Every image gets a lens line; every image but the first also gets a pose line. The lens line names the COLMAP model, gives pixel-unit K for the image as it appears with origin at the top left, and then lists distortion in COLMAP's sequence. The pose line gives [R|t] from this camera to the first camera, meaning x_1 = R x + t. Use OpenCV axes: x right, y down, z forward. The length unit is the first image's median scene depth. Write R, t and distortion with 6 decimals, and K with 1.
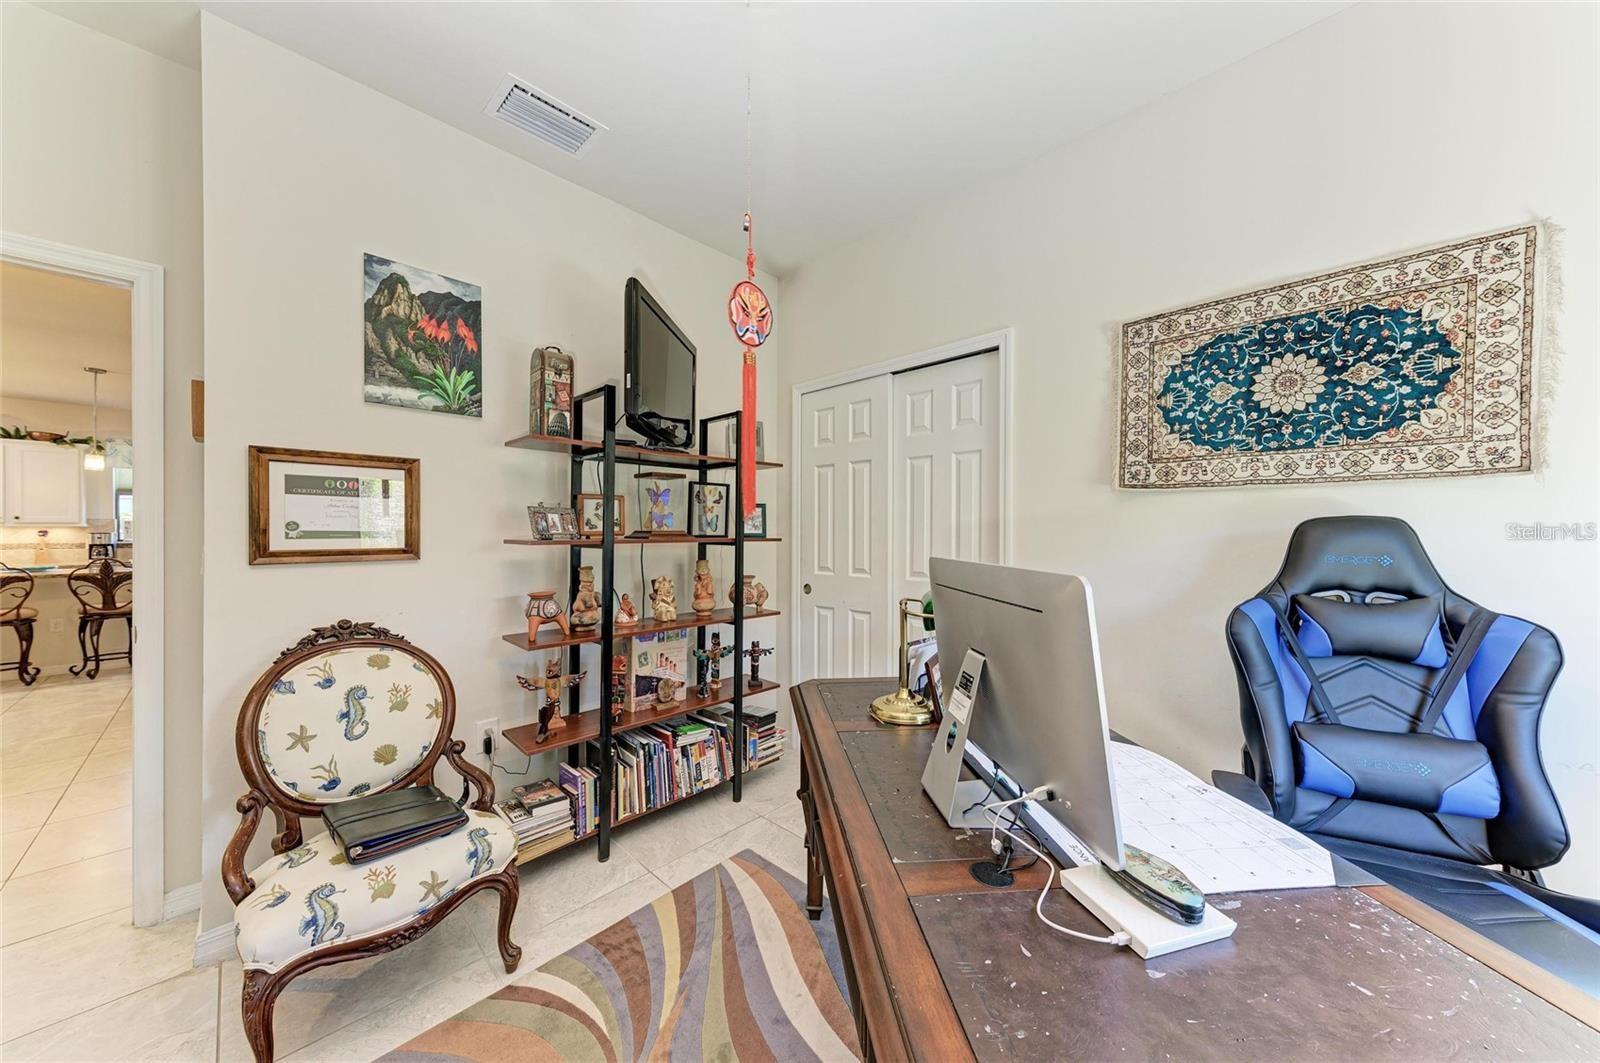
lens RADIAL K [[548.7, 0, 792.2], [0, 548.7, 532.1], [0, 0, 1]] dist [0.008923, -0.000397]
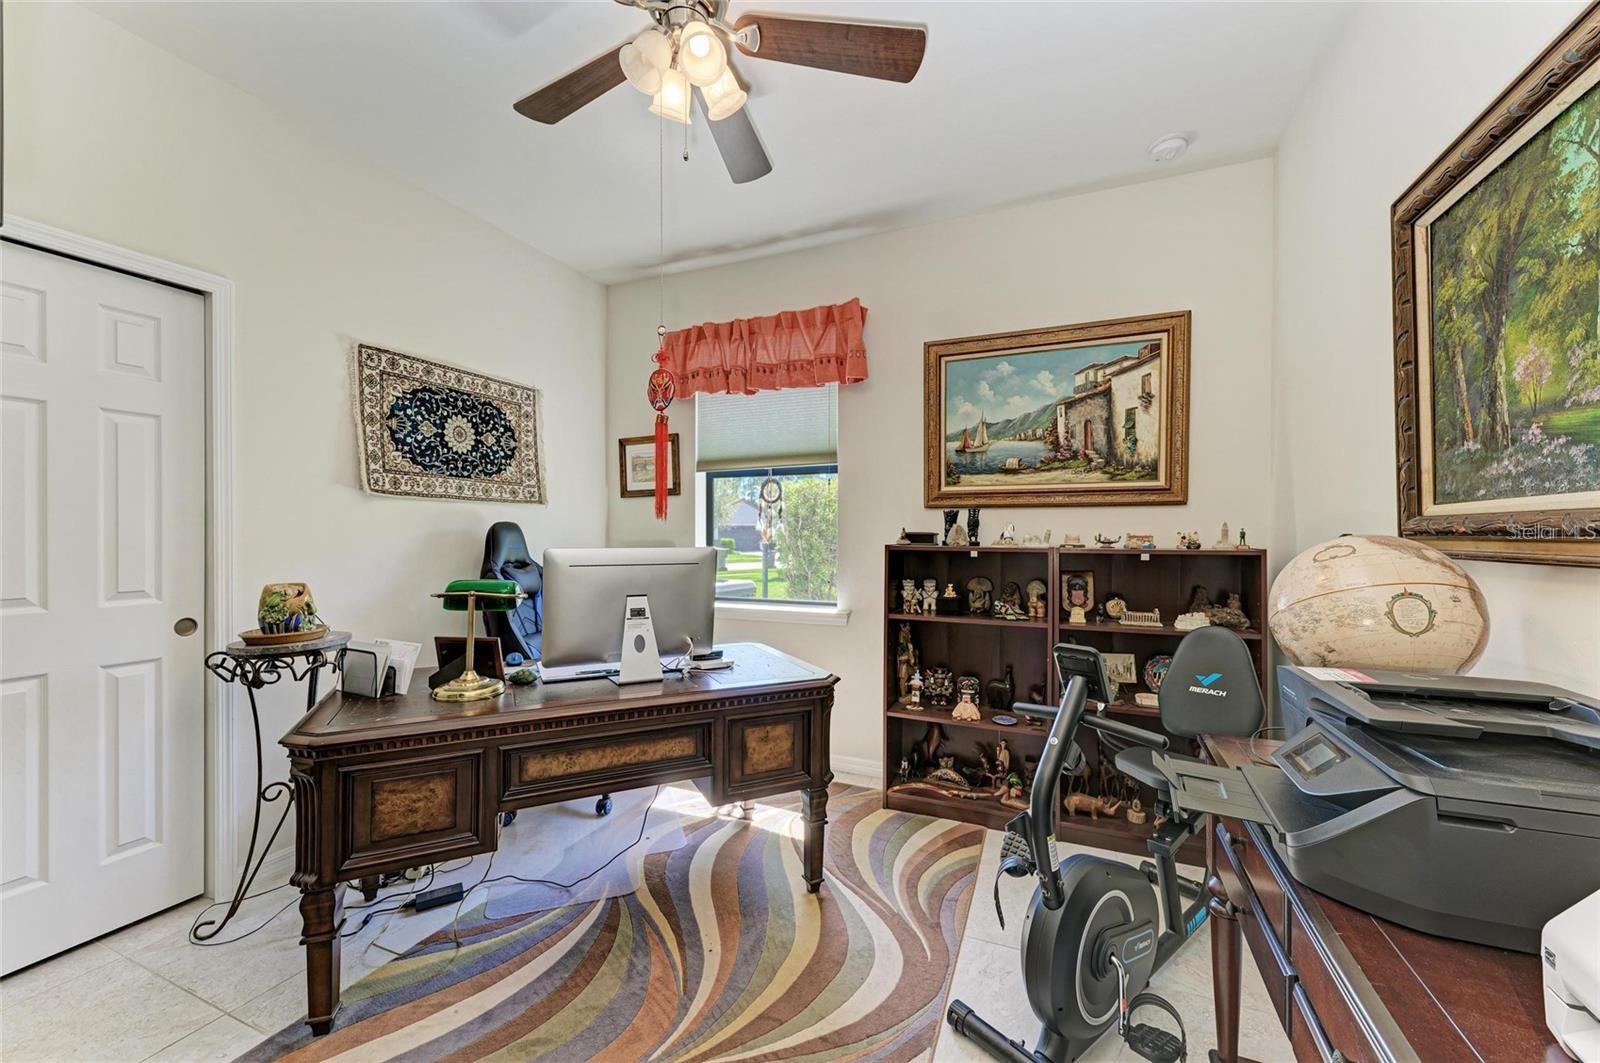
lens RADIAL K [[611.0, 0, 799.8], [0, 611.0, 534.6], [0, 0, 1]] dist [0.012276, -0.001909]
pose [[-0.367648, -0.005321, 0.929950, -0.991635], [0.000132, 0.999983, 0.005774, 0.000918], [-0.929965, 0.002245, -0.367641, 0.711082]]
